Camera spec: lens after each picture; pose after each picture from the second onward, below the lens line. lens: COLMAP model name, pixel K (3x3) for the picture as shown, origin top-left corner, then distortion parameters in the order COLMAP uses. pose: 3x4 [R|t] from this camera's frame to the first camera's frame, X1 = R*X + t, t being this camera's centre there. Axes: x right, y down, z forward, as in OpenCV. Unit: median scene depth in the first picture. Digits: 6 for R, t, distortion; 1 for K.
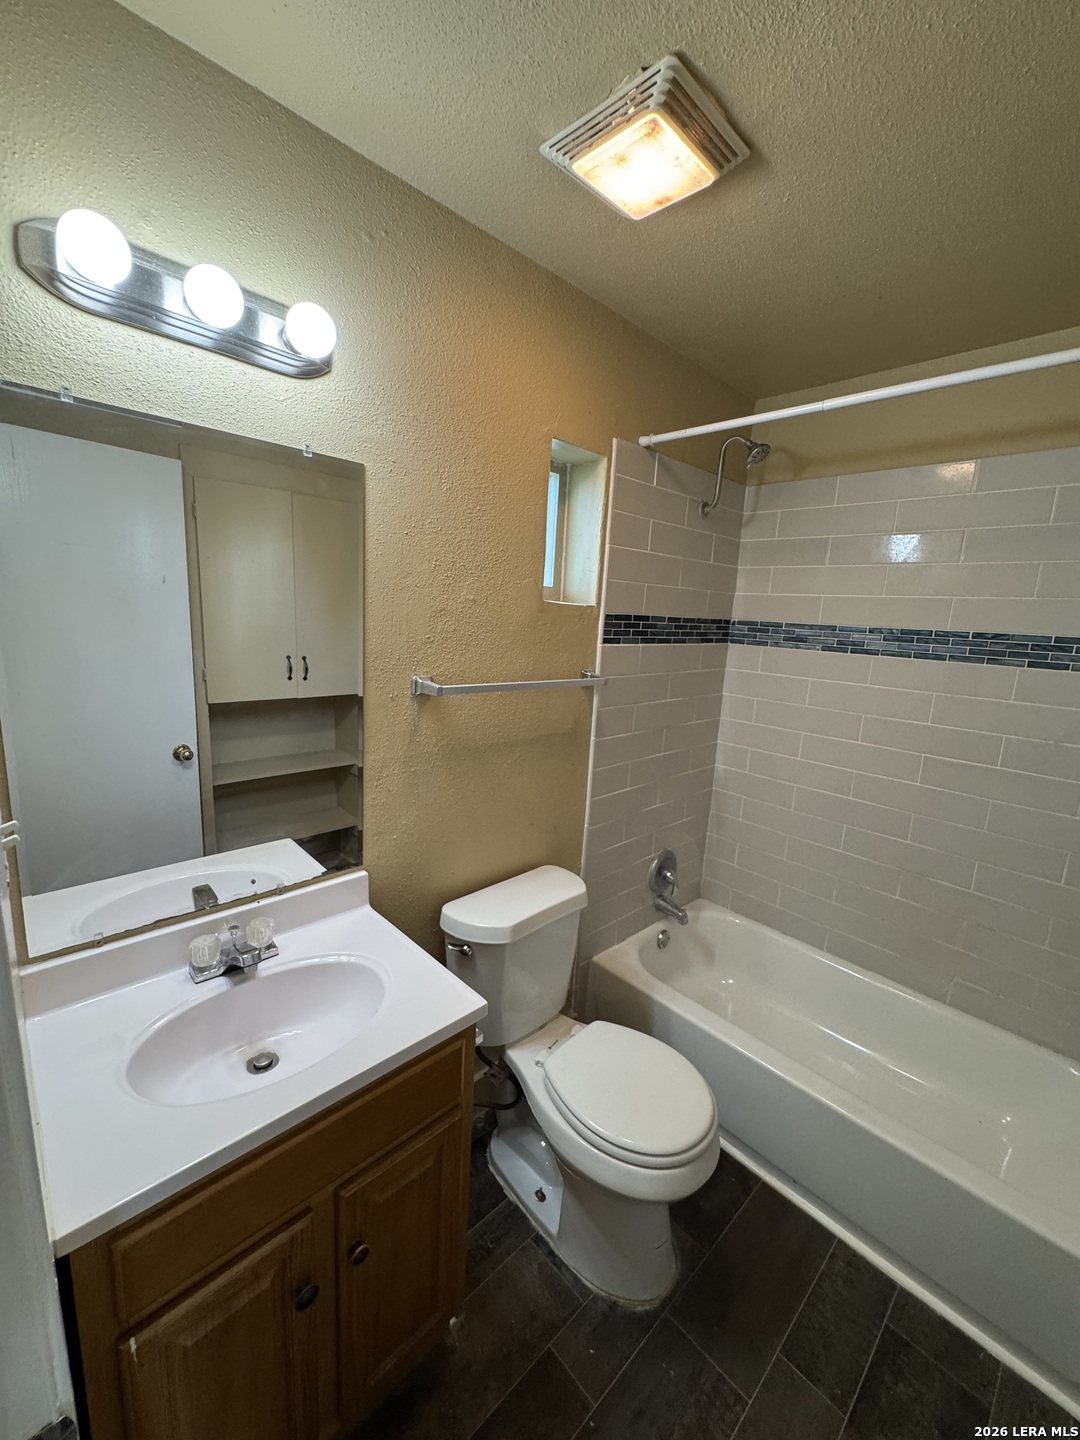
lens RADIAL K [[575.2, 0, 542.4], [0, 575.2, 719.1], [0, 0, 1]] dist [-0.003792, 0.000234]
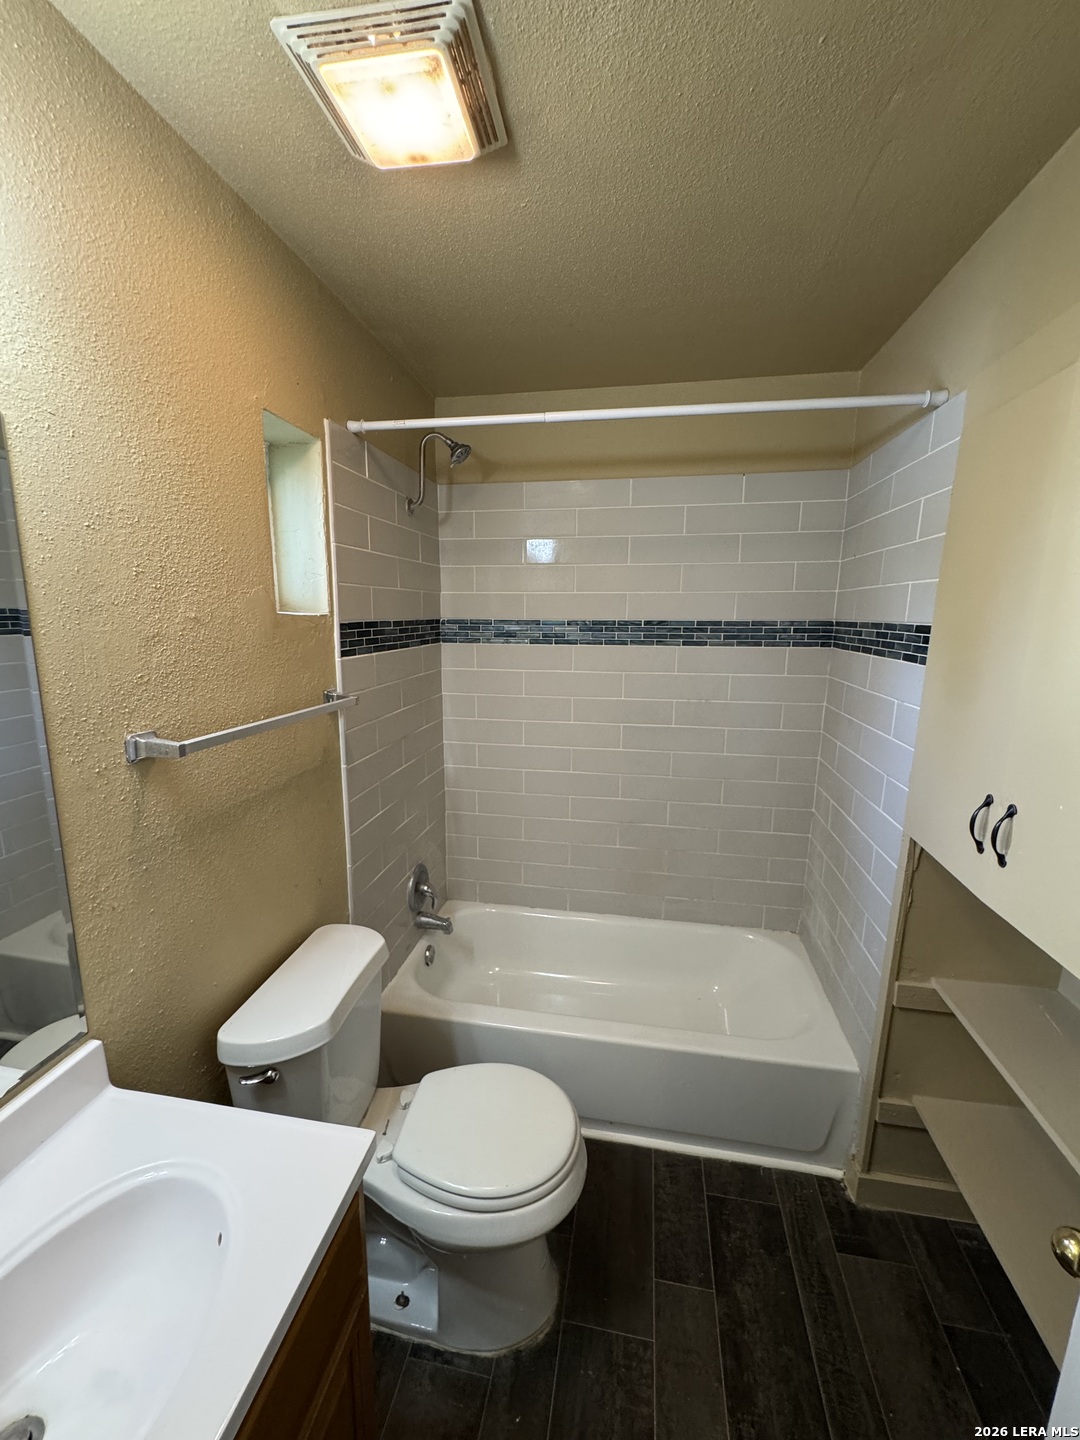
lens RADIAL K [[575.2, 0, 542.5], [0, 575.2, 719.7], [0, 0, 1]] dist [-0.003792, 0.000234]
pose [[0.808371, -0.153735, 0.568245, -0.198960], [0.145156, 0.987546, 0.060679, -0.059338], [-0.570497, 0.033433, 0.820619, 0.148552]]
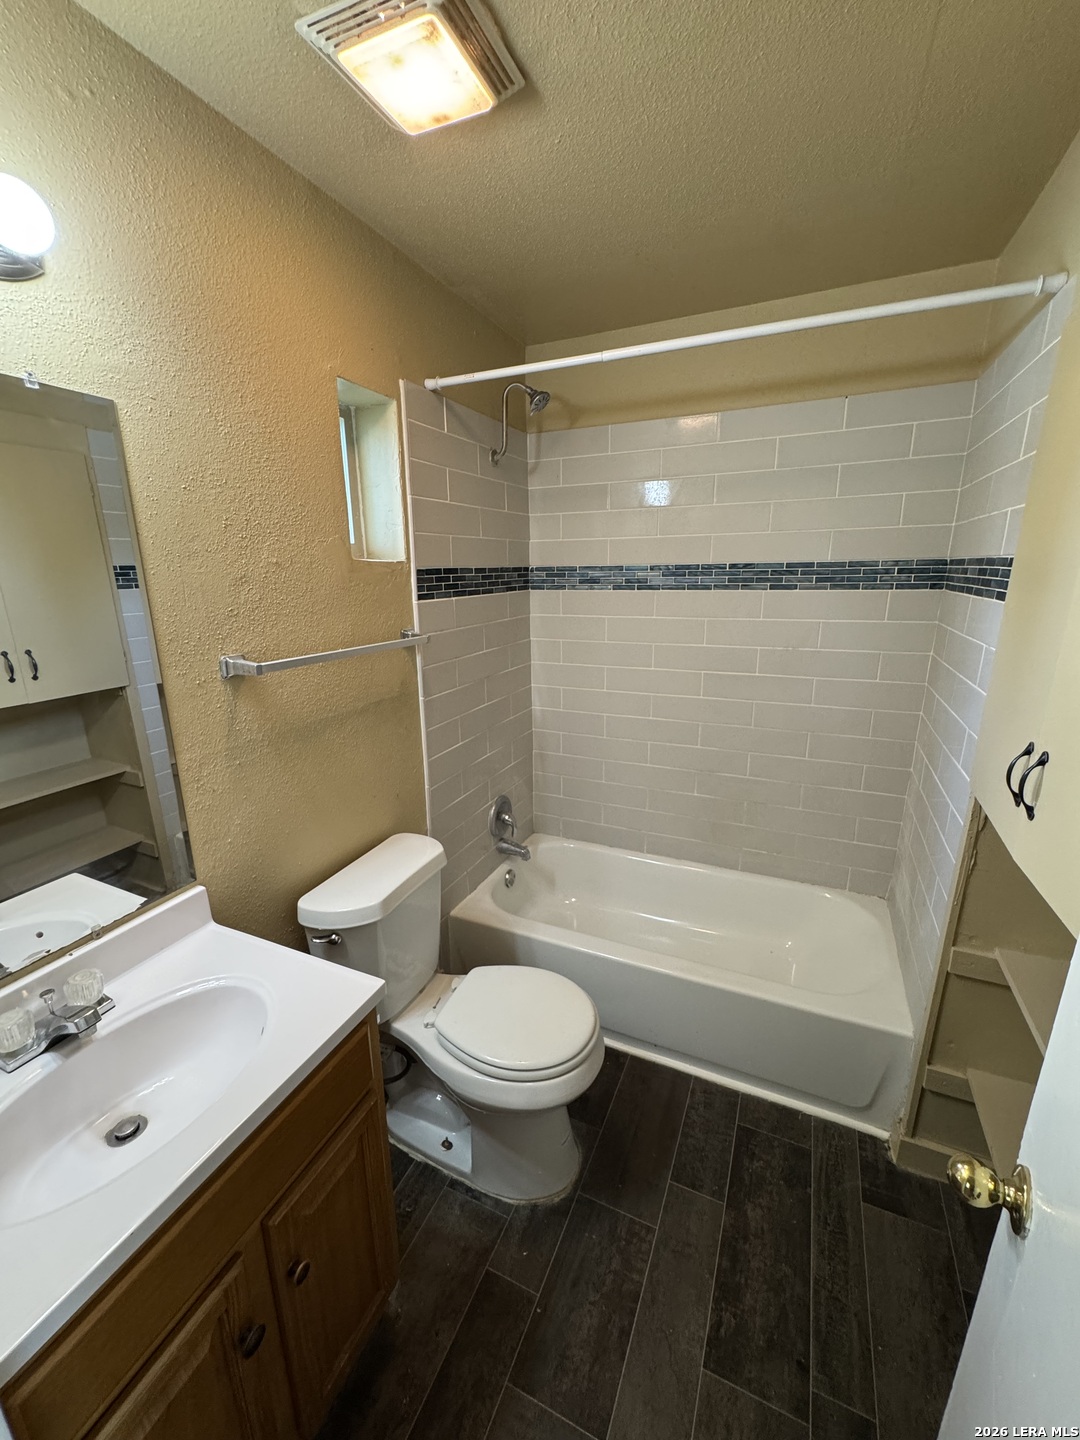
lens RADIAL K [[575.2, 0, 541.2], [0, 575.2, 718.5], [0, 0, 1]] dist [-0.003792, 0.000234]
pose [[0.926204, -0.157066, 0.342747, -0.084027], [0.130411, 0.986441, 0.099633, -0.005335], [-0.353749, -0.047582, 0.934129, 0.014329]]
